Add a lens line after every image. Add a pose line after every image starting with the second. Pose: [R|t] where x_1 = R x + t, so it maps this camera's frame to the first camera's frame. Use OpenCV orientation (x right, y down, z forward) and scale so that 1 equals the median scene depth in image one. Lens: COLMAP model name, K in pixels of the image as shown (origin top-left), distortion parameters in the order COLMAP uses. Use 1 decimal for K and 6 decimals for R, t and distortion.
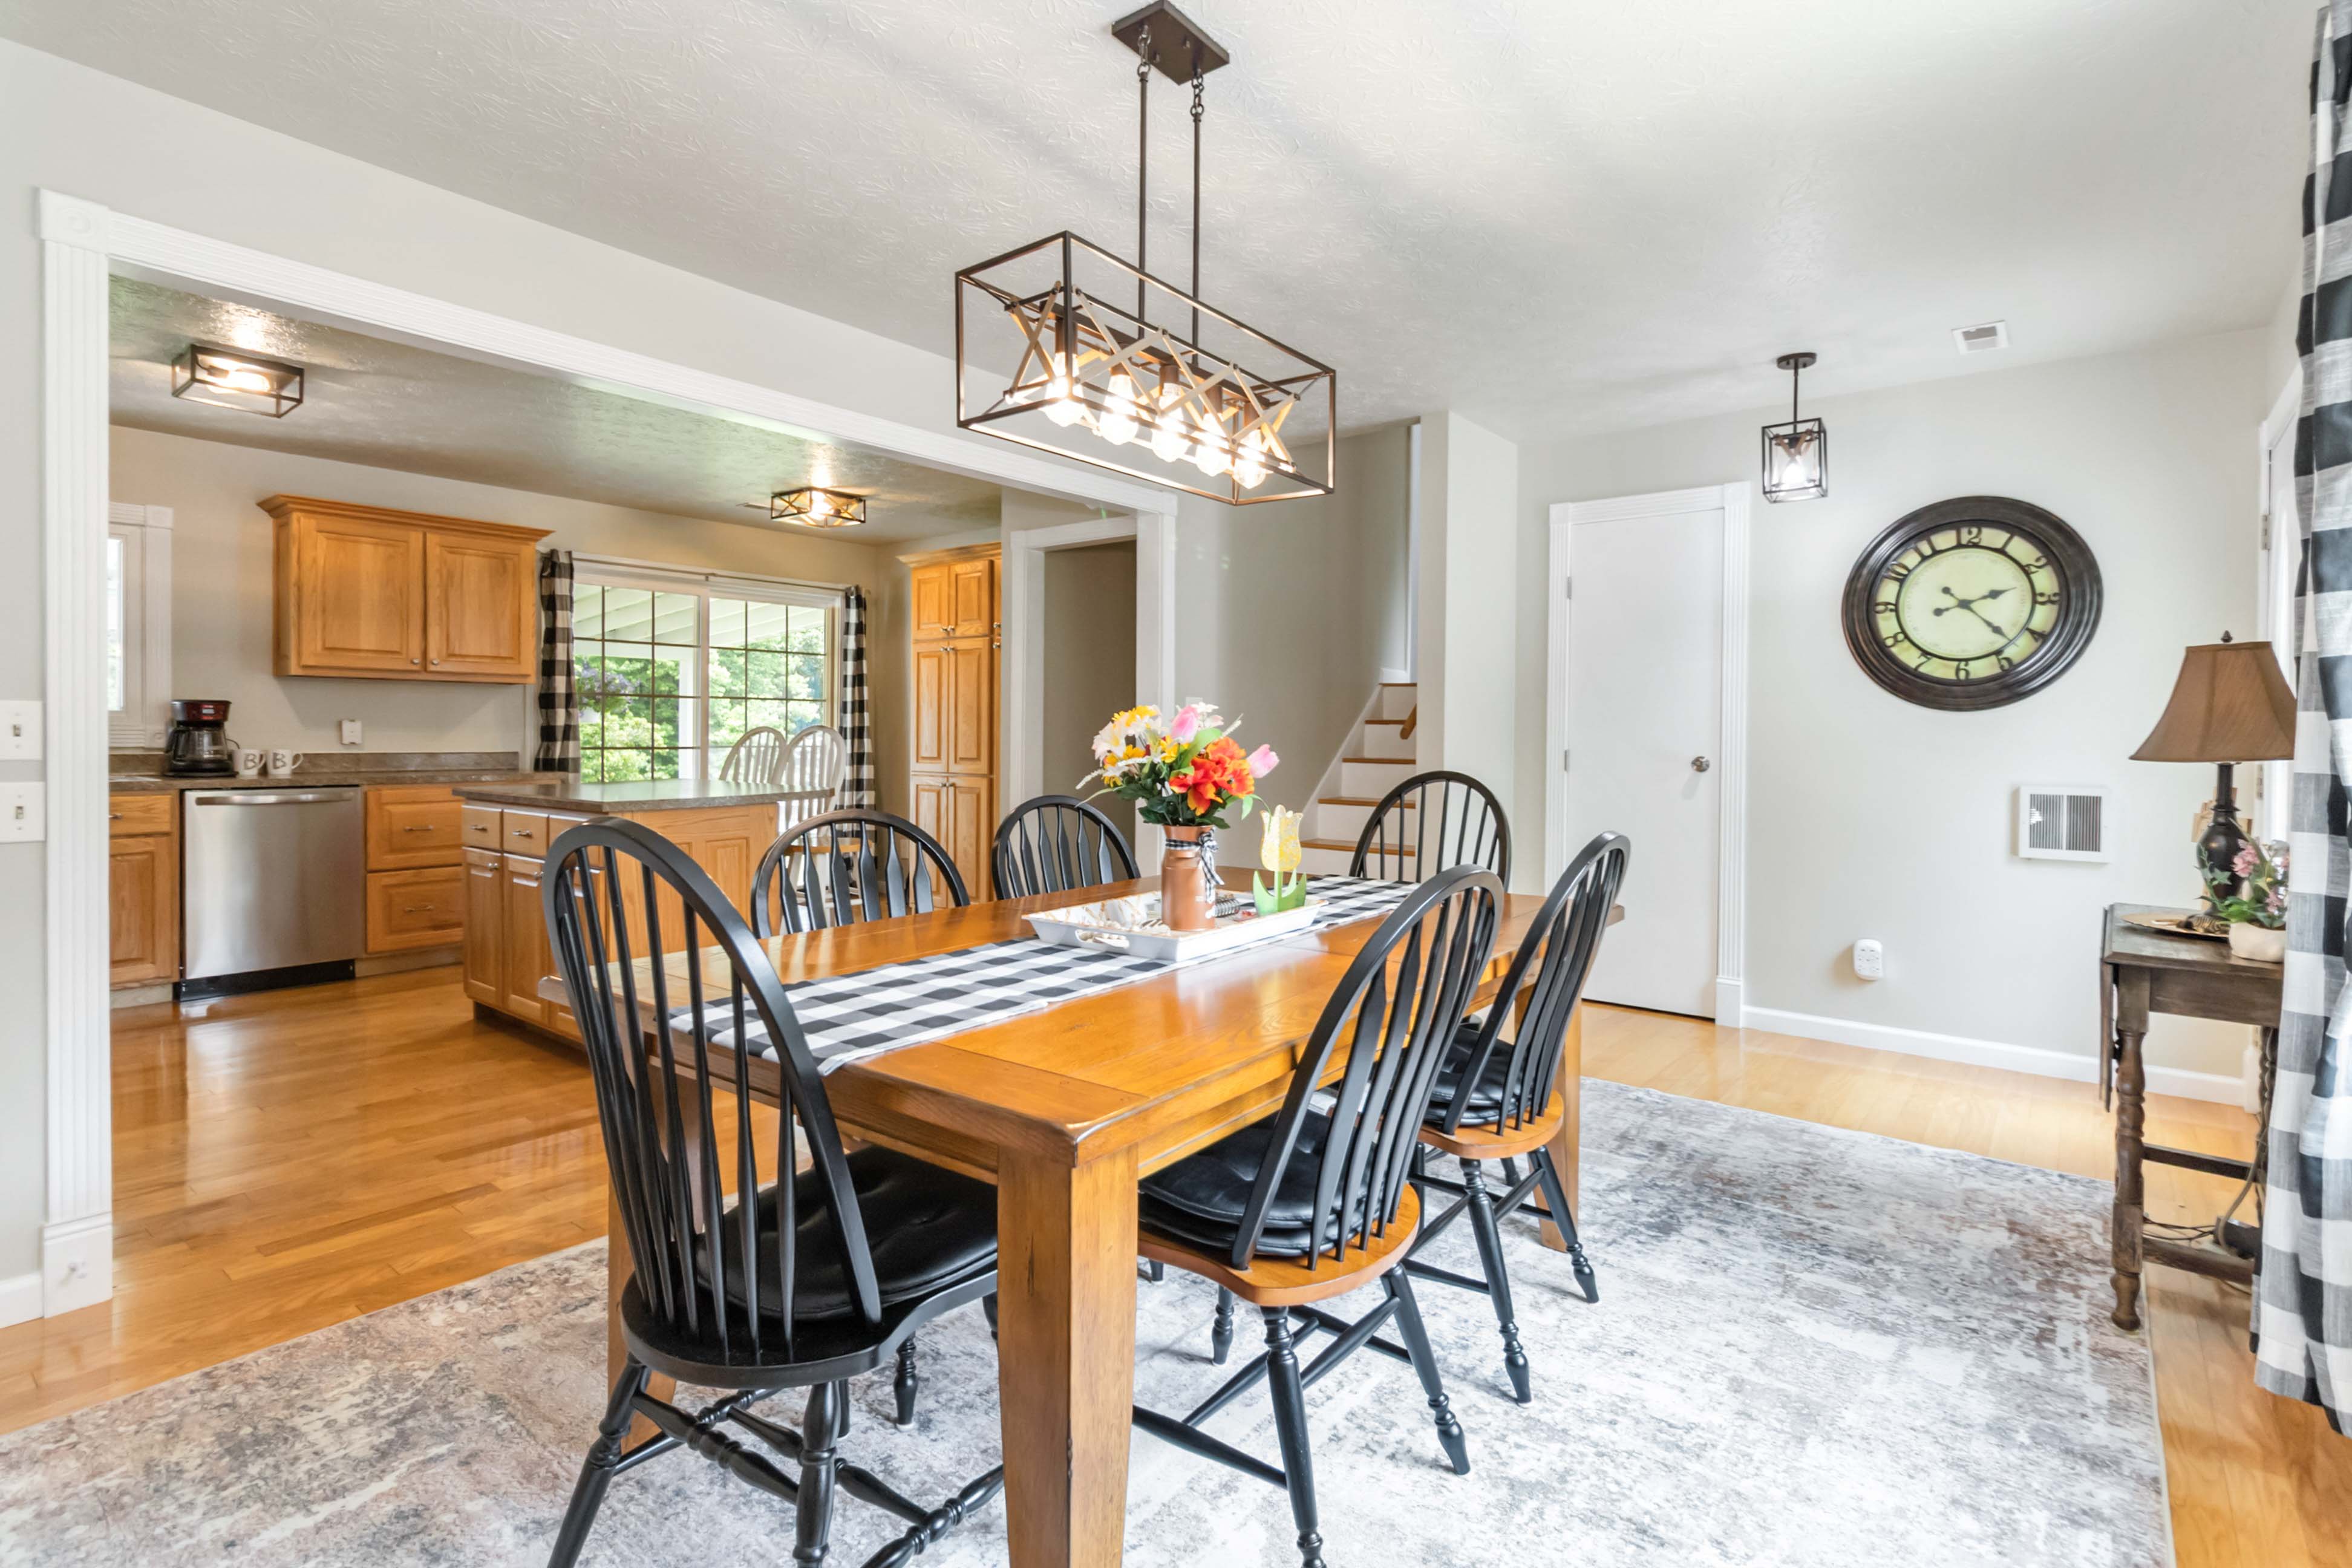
lens RADIAL K [[1131.0, 0, 1181.6], [0, 1131.0, 745.8], [0, 0, 1]] dist [0.001110, 0.000642]
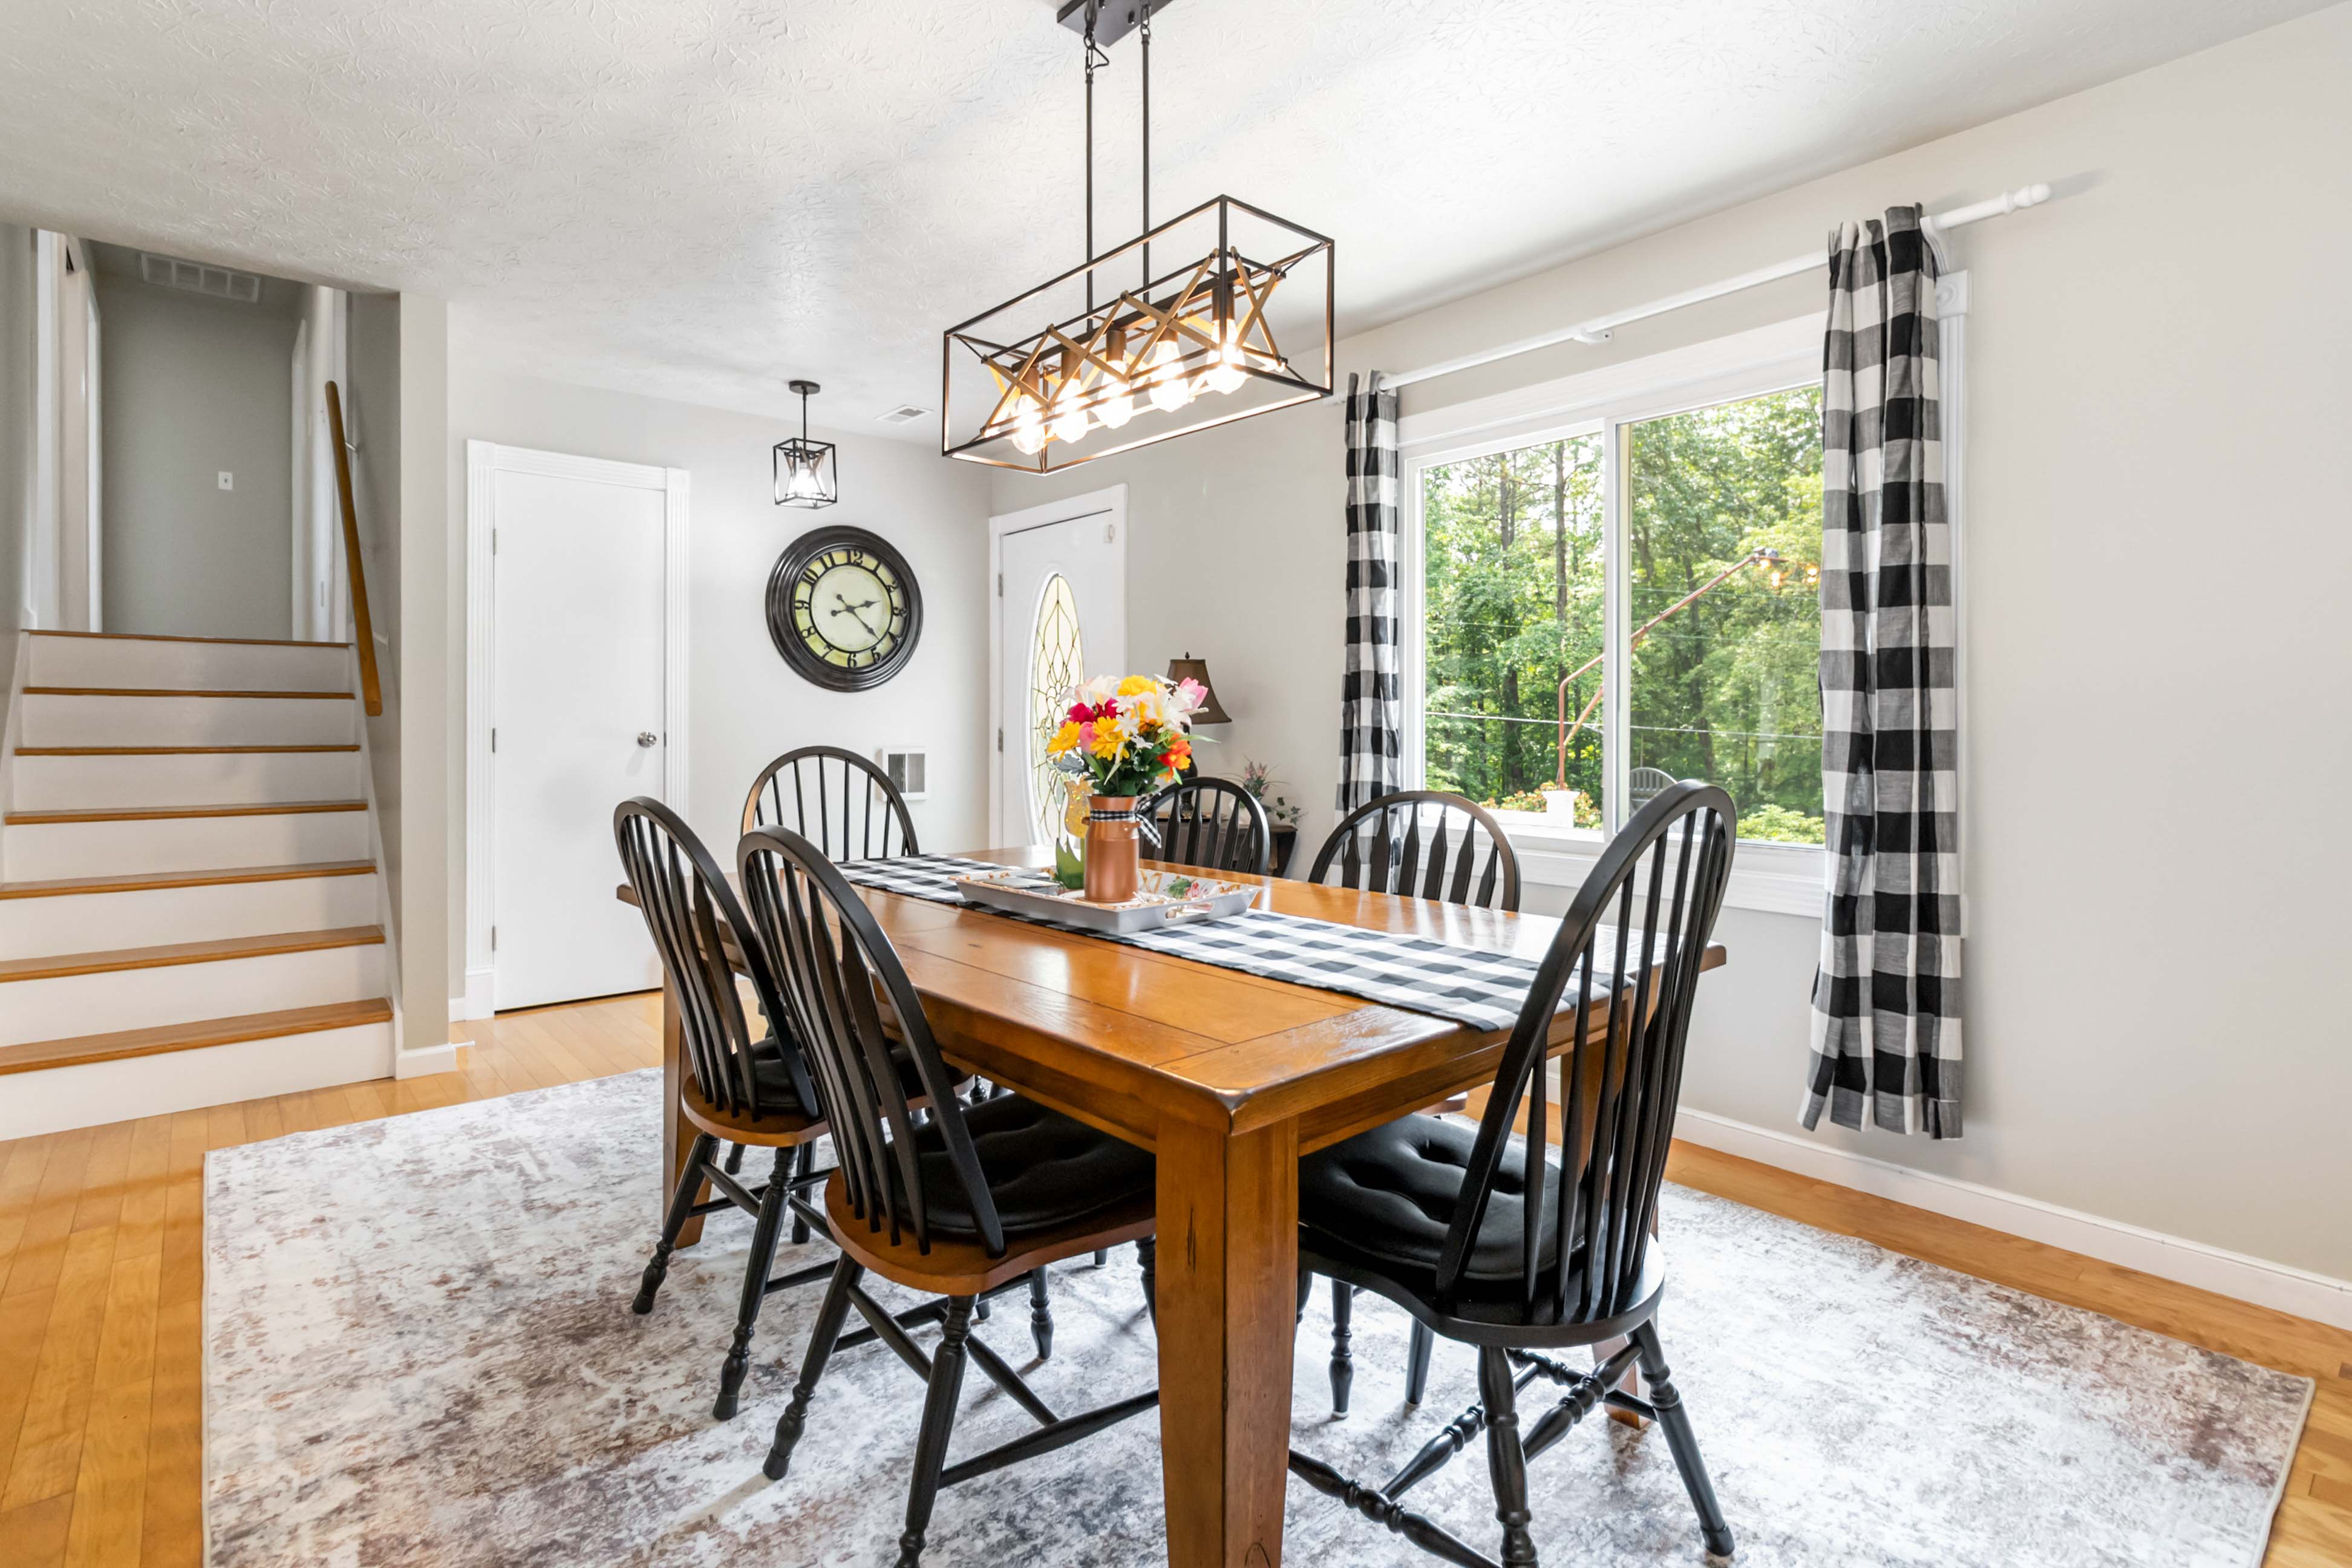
lens RADIAL K [[1133.1, 0, 1171.6], [0, 1133.1, 723.0], [0, 0, 1]] dist [-0.003335, -0.000376]
pose [[0.184421, -0.008320, 0.982812, -0.394731], [0.010761, 0.999921, 0.006446, 0.000018], [-0.982788, 0.009387, 0.184496, 0.313489]]
